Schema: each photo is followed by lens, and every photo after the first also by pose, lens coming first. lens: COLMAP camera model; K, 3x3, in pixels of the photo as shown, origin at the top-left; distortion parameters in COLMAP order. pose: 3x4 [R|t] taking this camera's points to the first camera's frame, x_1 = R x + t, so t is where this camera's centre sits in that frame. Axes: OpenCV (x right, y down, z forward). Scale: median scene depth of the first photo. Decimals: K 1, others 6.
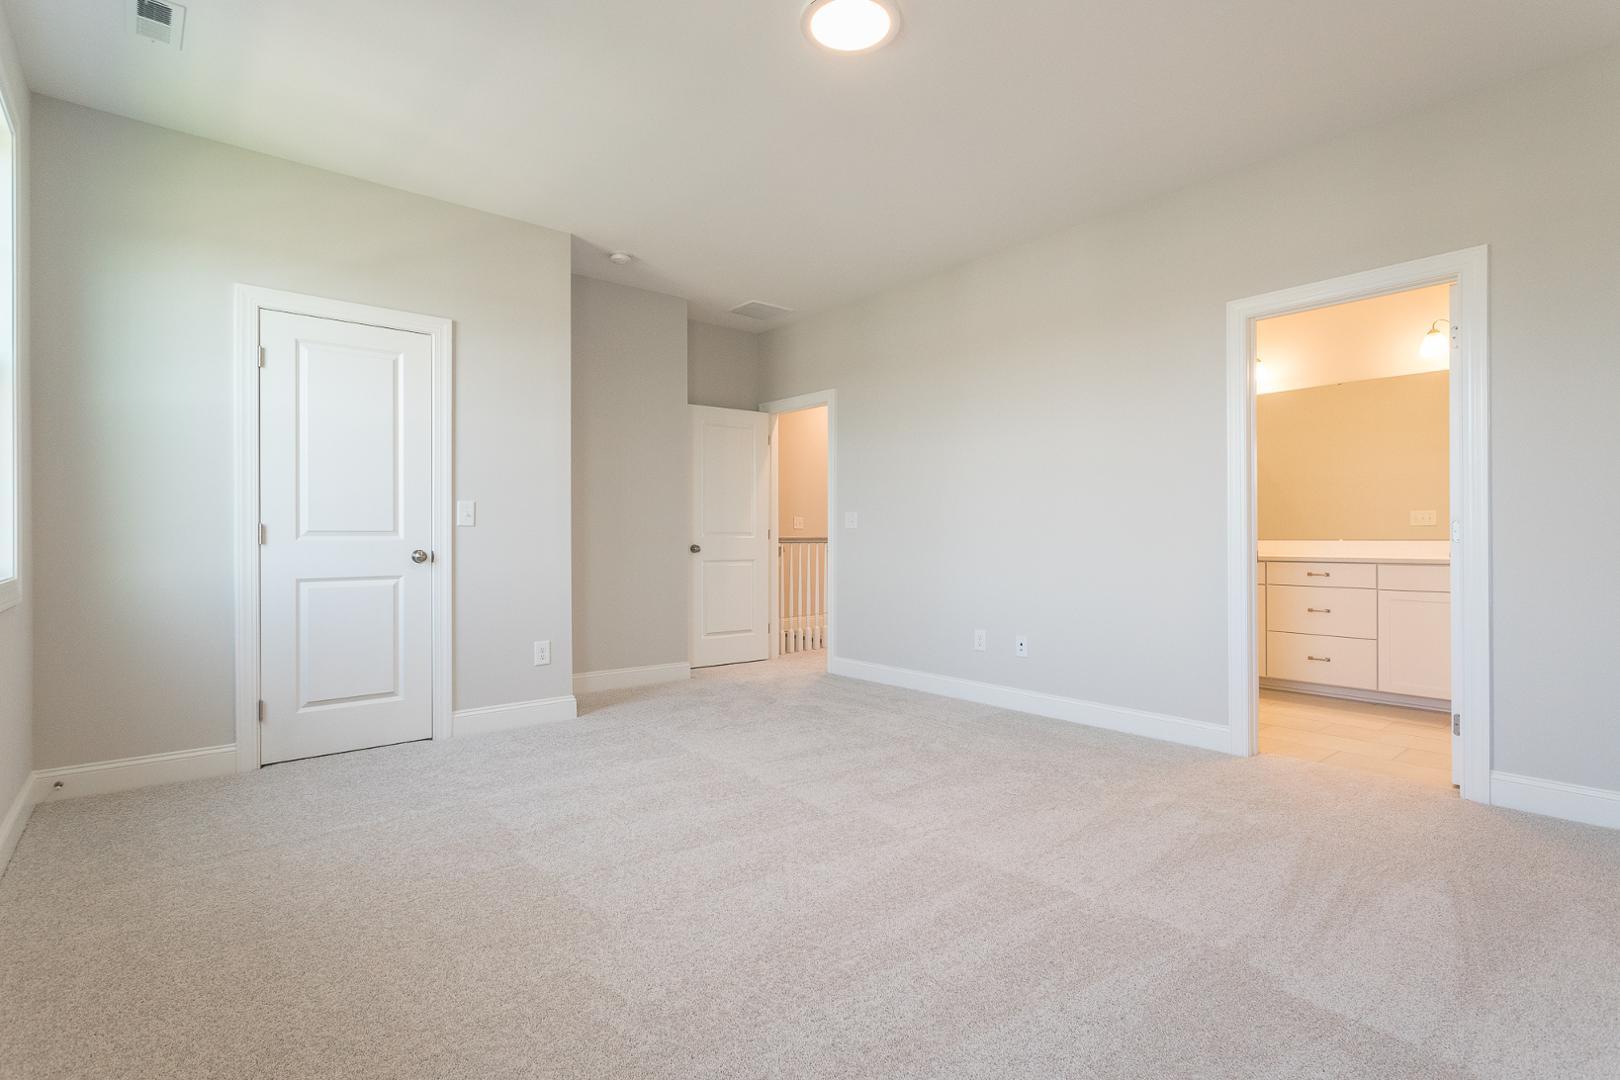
lens RADIAL K [[773.0, 0, 810.0], [0, 773.0, 540.0], [0, 0, 1]] dist [-0.000030, 0.000375]
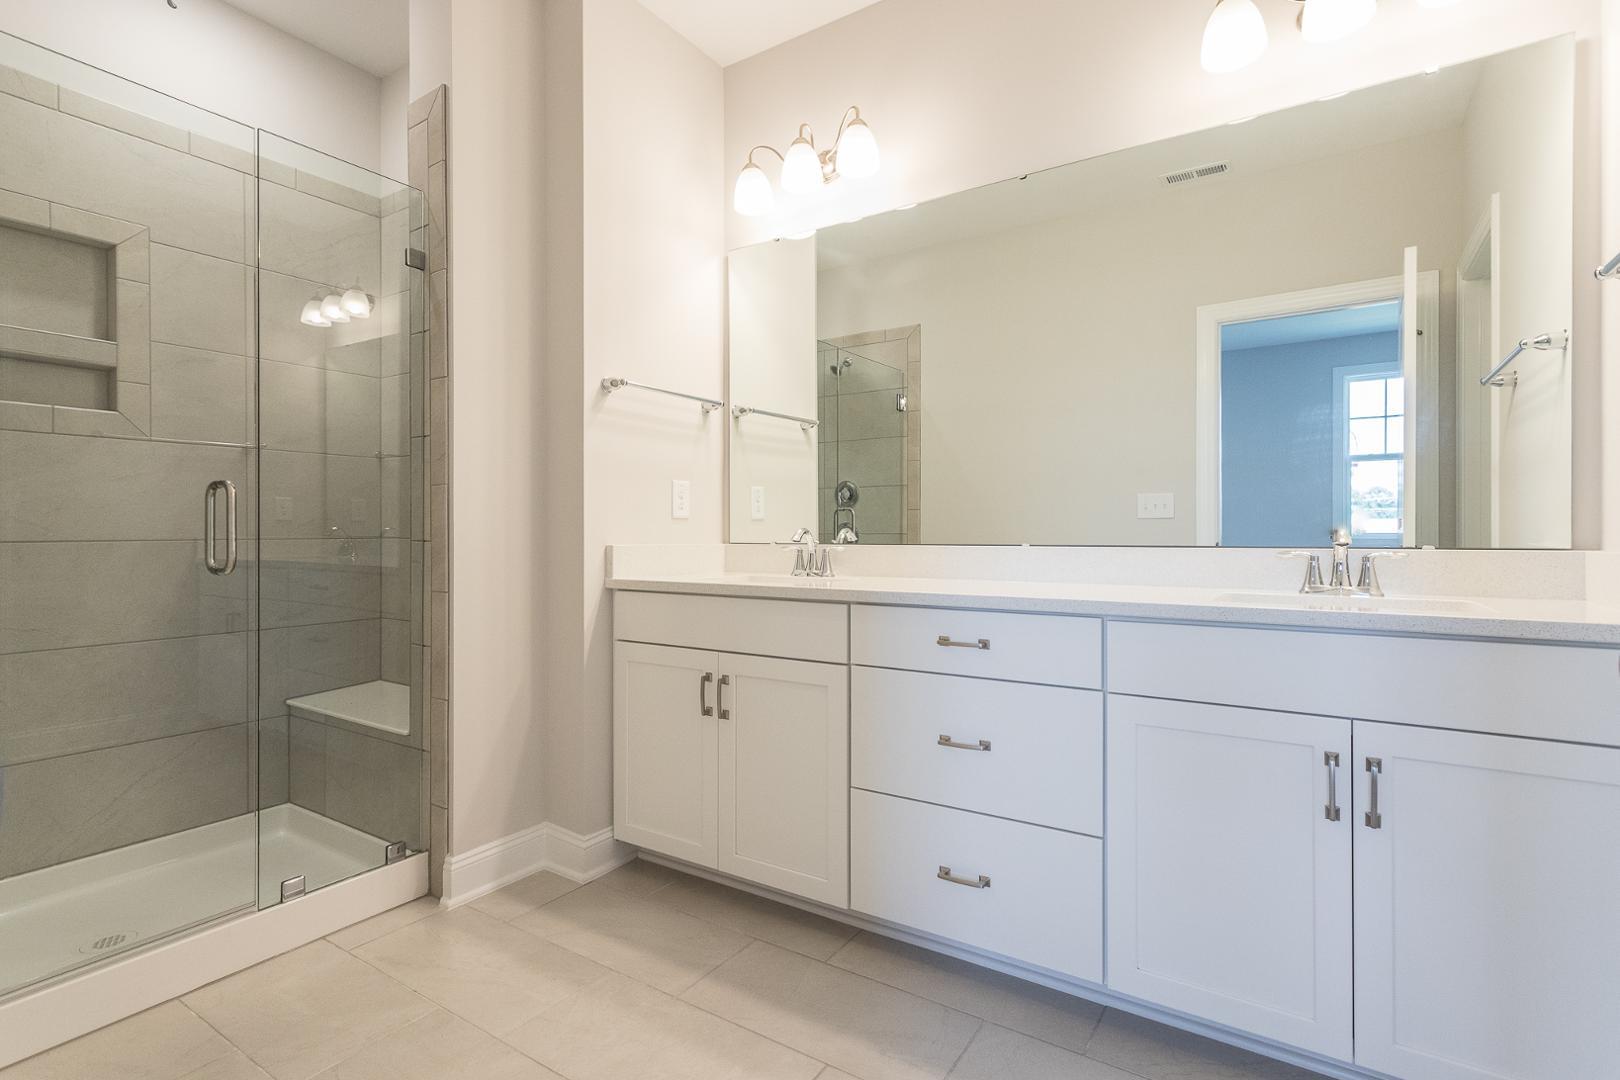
lens RADIAL K [[773.0, 0, 810.0], [0, 773.0, 540.0], [0, 0, 1]] dist [-0.000030, 0.000375]
pose [[0.956212, -0.000988, 0.292672, 0.484071], [0.000194, 0.999996, 0.002743, -0.004551], [-0.292674, -0.002567, 0.956209, 0.676213]]
